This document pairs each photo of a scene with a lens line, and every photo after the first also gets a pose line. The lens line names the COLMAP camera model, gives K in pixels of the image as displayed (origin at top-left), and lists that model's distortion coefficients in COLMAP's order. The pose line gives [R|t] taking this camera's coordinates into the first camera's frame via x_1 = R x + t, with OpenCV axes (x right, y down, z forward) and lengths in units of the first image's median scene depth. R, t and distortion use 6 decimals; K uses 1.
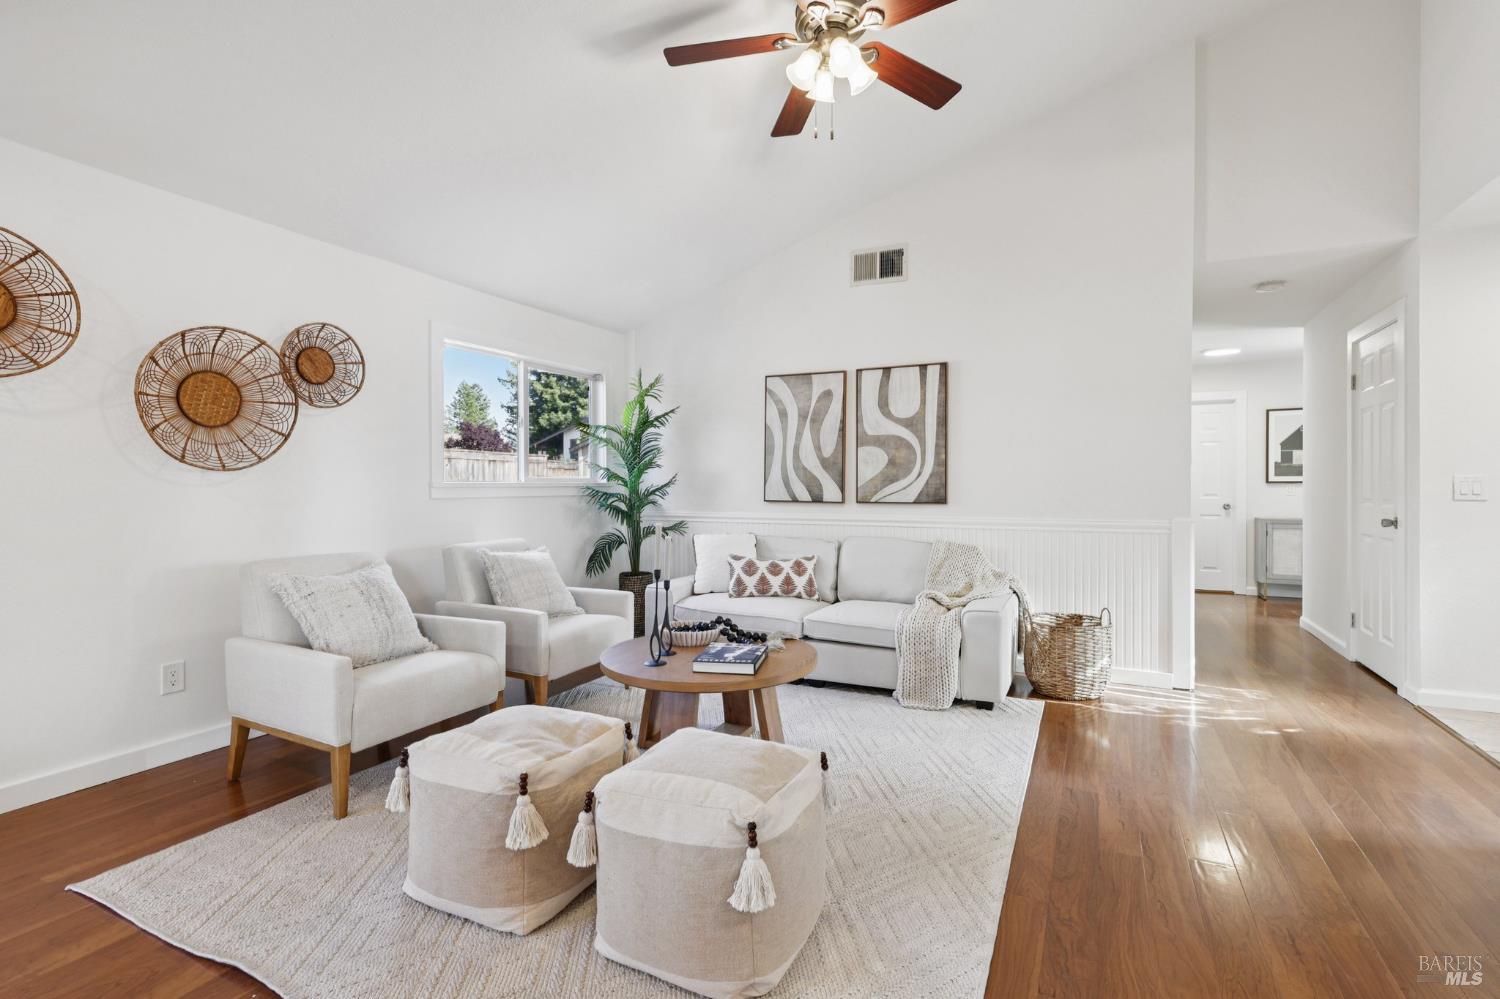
lens RADIAL K [[701.8, 0, 745.6], [0, 701.8, 501.0], [0, 0, 1]] dist [-0.002950, 0.003070]
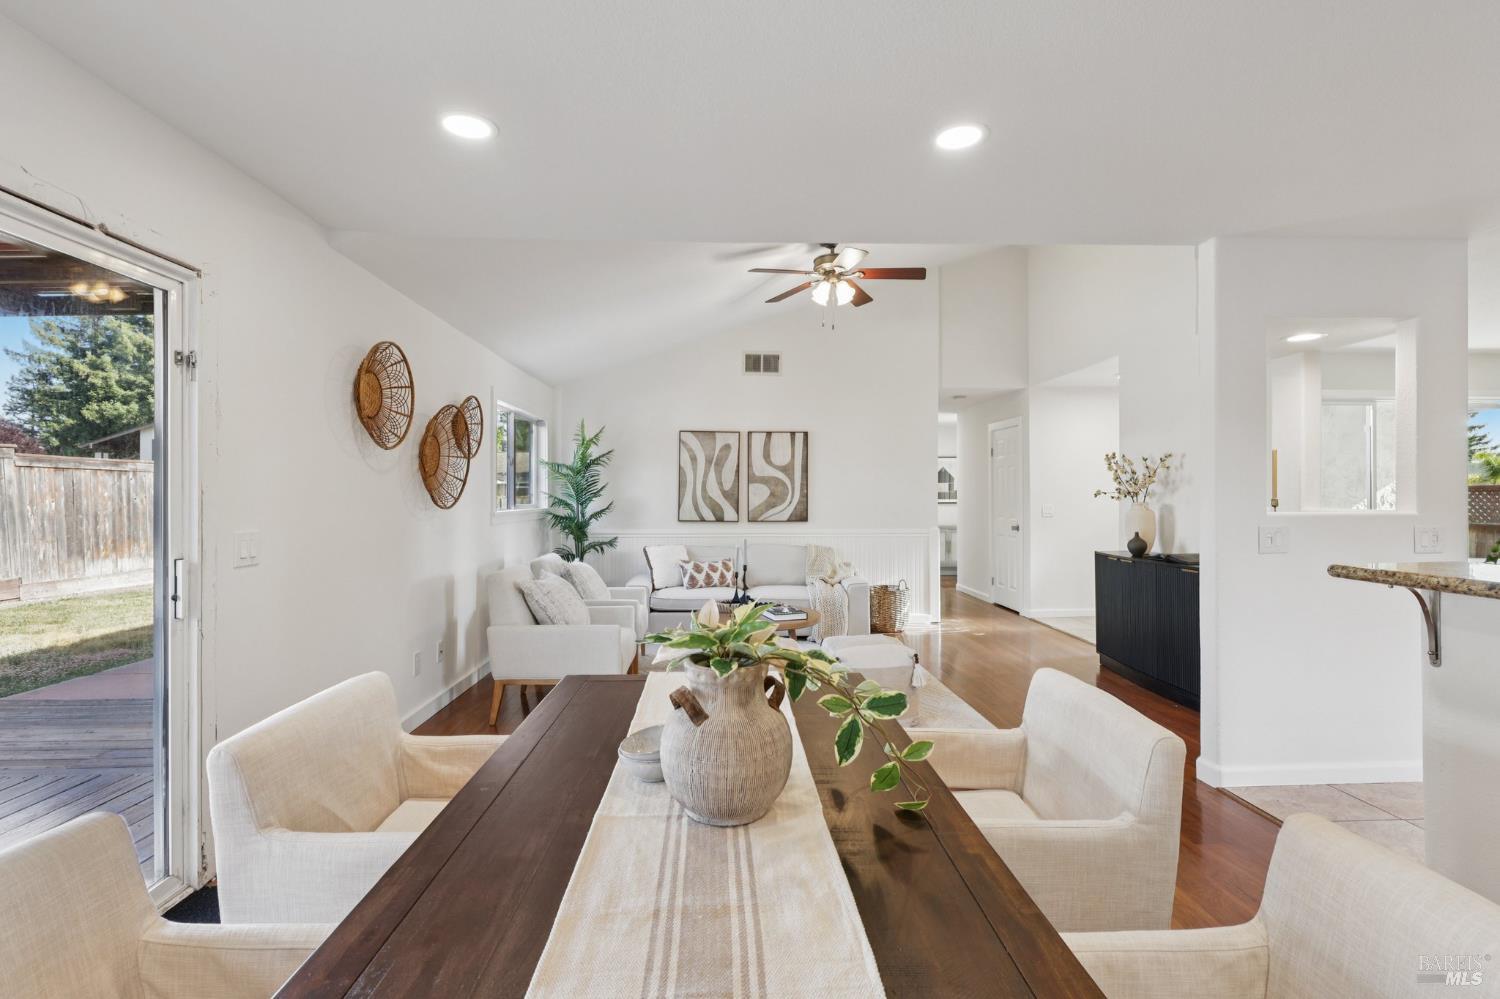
lens RADIAL K [[701.8, 0, 750.2], [0, 701.8, 493.6], [0, 0, 1]] dist [-0.002950, 0.003070]
pose [[0.877984, 0.002456, 0.478685, -0.548491], [0.009859, 0.999682, -0.023212, -0.021595], [-0.478589, 0.025099, 0.877680, -0.302393]]
